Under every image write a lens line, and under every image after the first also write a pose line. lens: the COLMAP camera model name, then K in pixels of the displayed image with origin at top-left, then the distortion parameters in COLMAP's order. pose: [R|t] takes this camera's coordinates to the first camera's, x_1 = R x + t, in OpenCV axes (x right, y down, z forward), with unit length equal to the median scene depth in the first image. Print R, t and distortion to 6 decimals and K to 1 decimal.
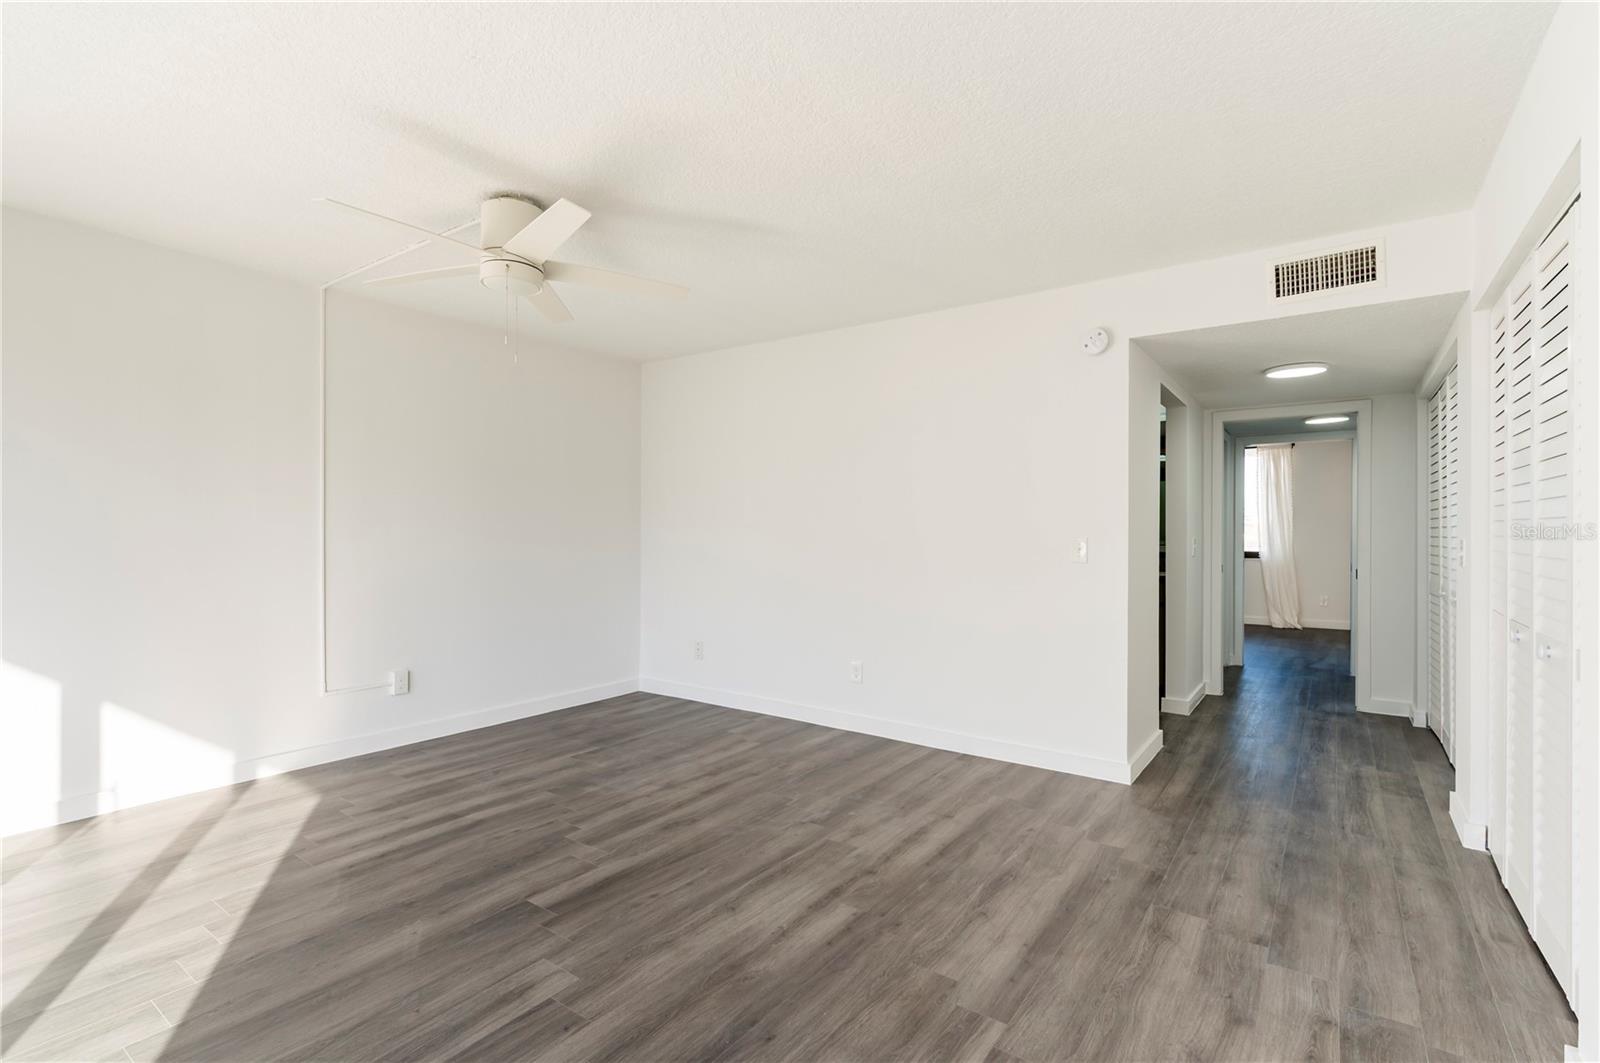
lens RADIAL K [[726.3, 0, 800.0], [0, 726.3, 531.5], [0, 0, 1]] dist [-0.001642, -0.000569]
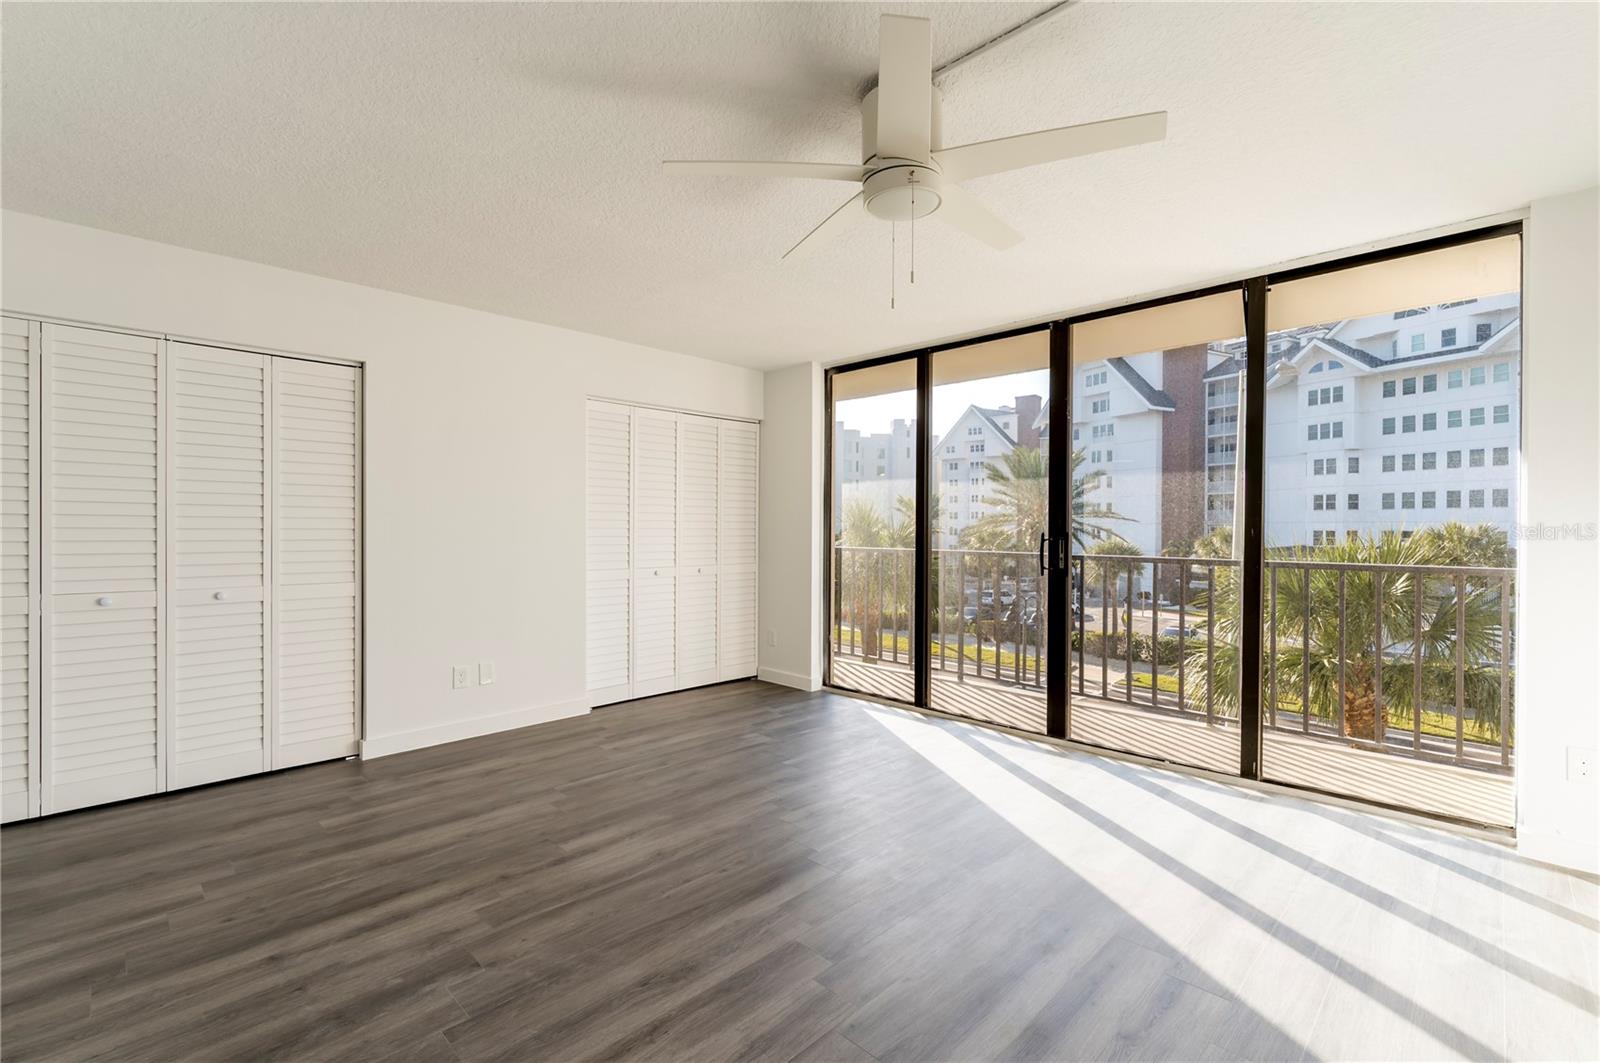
lens RADIAL K [[702.6, 0, 812.6], [0, 702.6, 533.4], [0, 0, 1]] dist [-0.002729, -0.000219]
pose [[-0.989005, -0.008556, 0.147637, -0.427177], [-0.006477, 0.999873, 0.014552, -0.008993], [-0.147743, 0.013436, -0.988935, 1.778652]]
